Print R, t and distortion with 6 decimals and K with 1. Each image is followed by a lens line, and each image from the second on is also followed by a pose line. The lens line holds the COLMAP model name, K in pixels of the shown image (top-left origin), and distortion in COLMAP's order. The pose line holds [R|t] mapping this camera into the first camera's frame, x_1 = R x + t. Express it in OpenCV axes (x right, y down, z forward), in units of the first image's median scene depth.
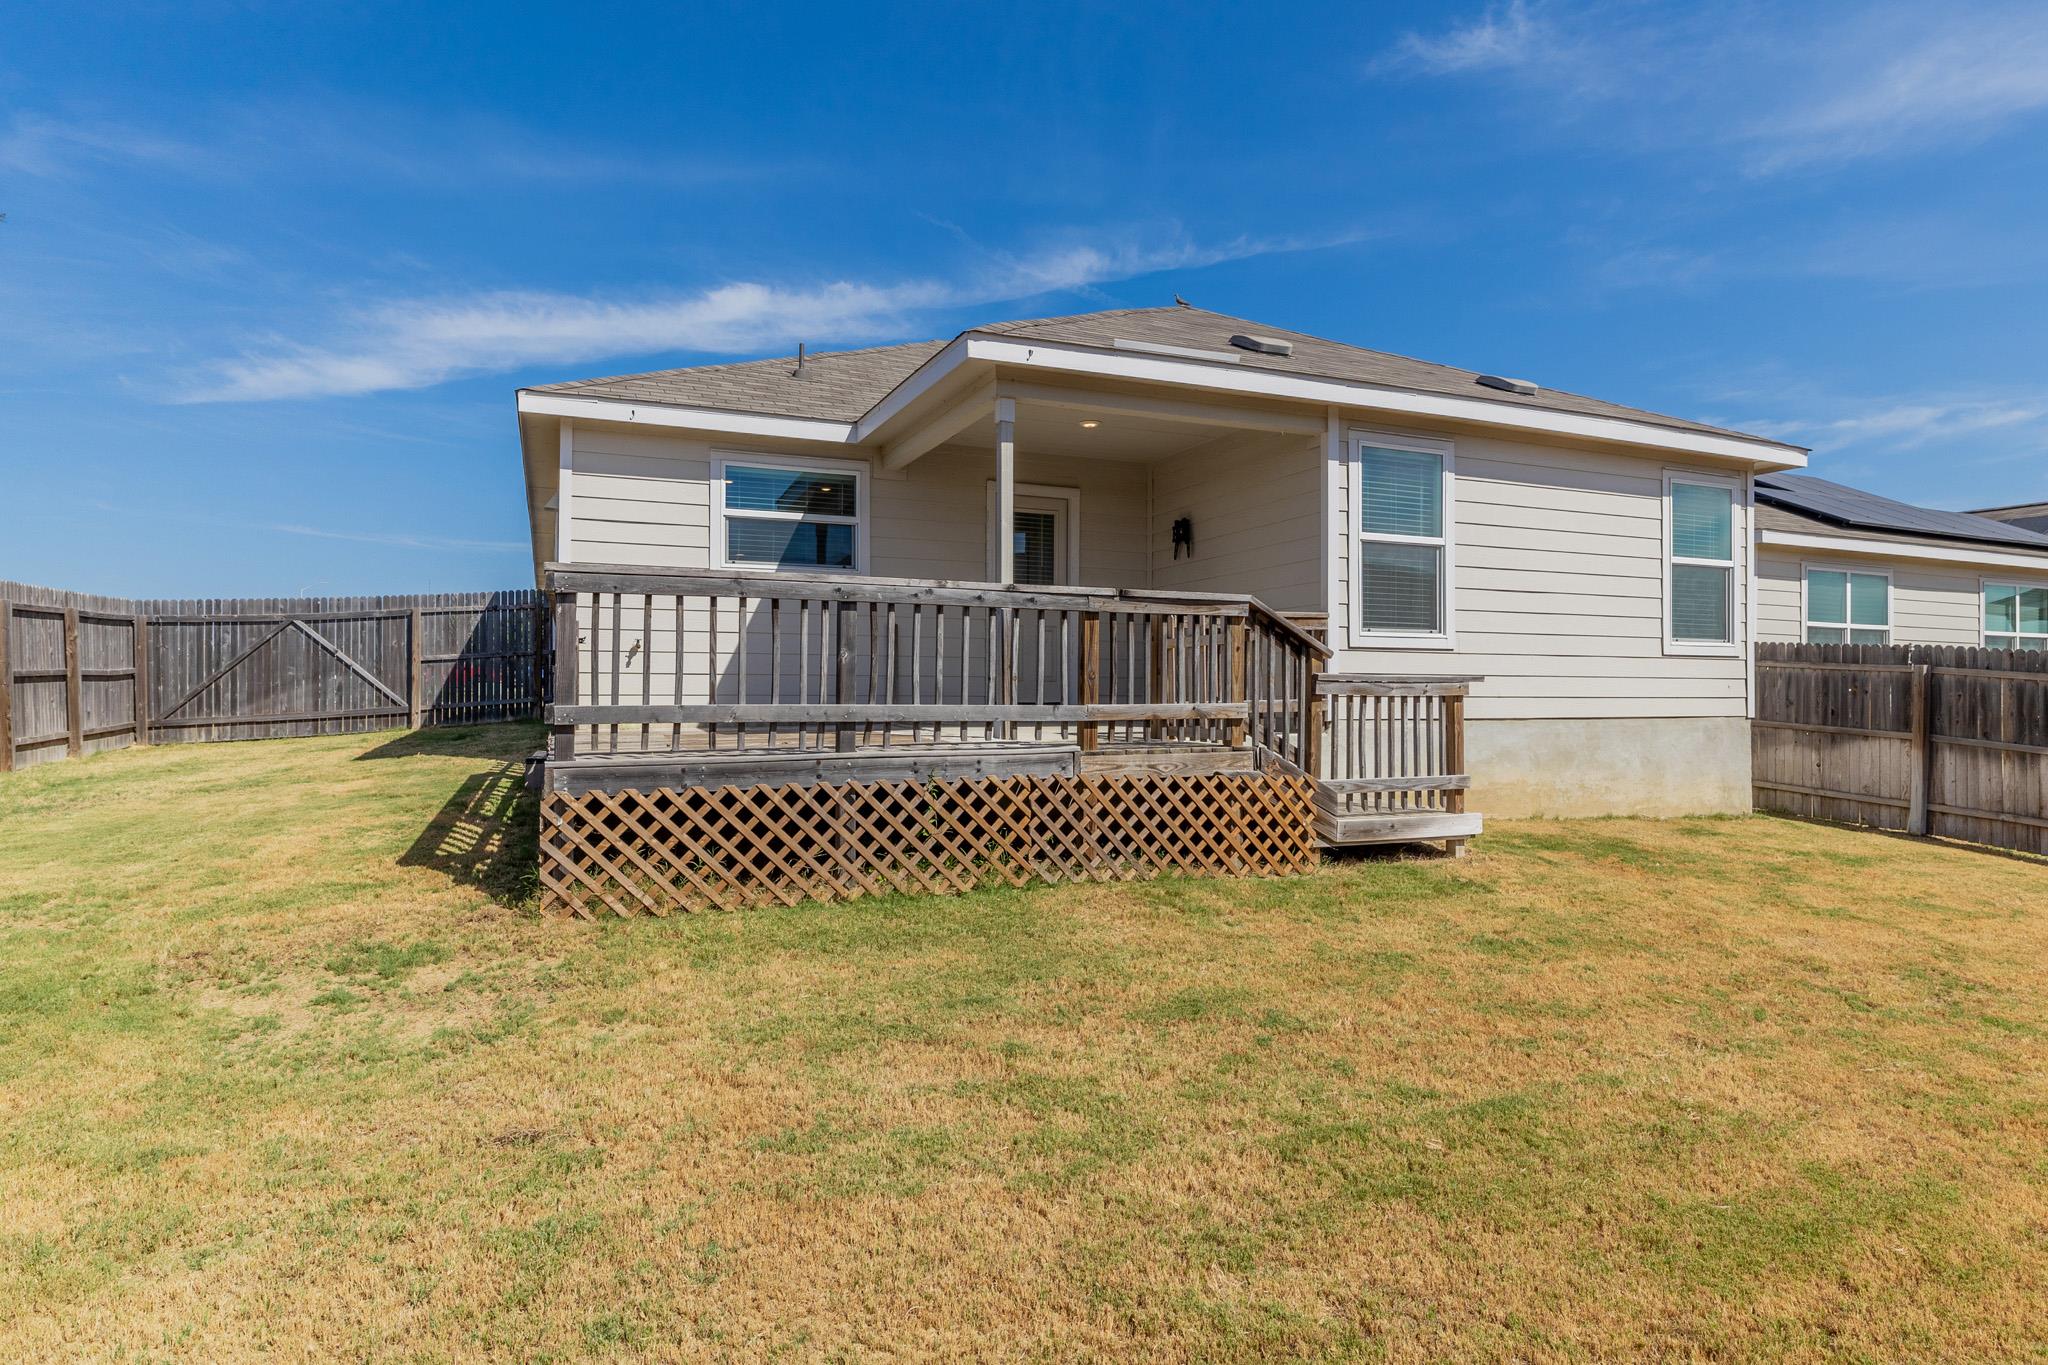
lens RADIAL K [[1092.9, 0, 1024.0], [0, 1092.9, 682.5], [0, 0, 1]] dist [-0.000297, -0.000096]
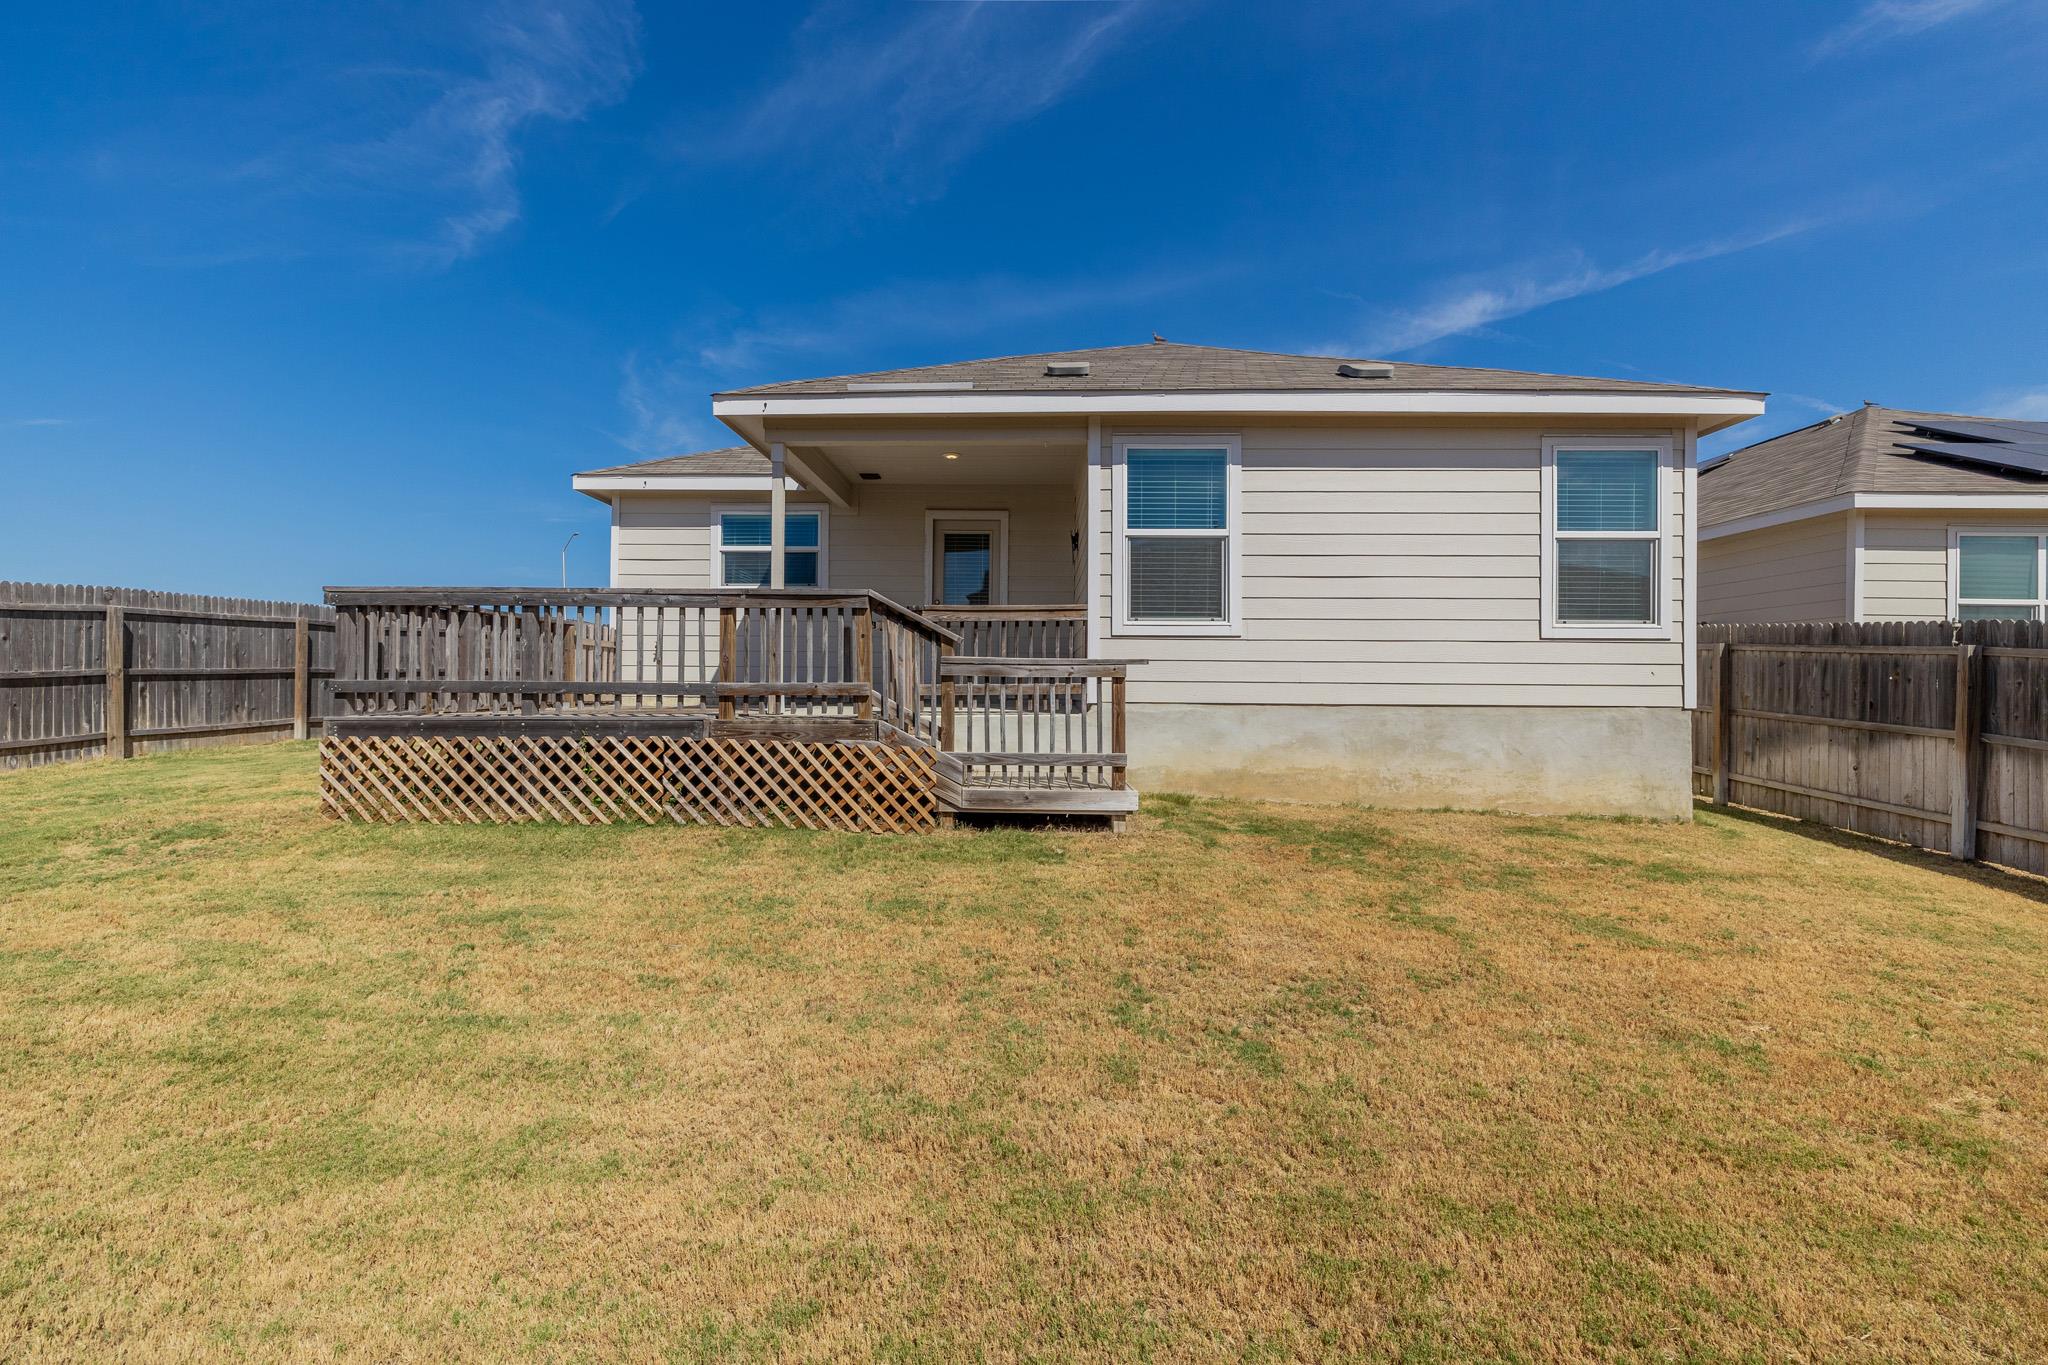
lens RADIAL K [[870.3, 0, 1024.0], [0, 870.3, 682.5], [0, 0, 1]] dist [0.000833, 0.000437]
pose [[0.909827, 0.000278, -0.414988, 0.523978], [-0.000656, 0.999999, -0.000768, 0.013349], [0.414987, 0.000972, 0.909827, 0.160083]]
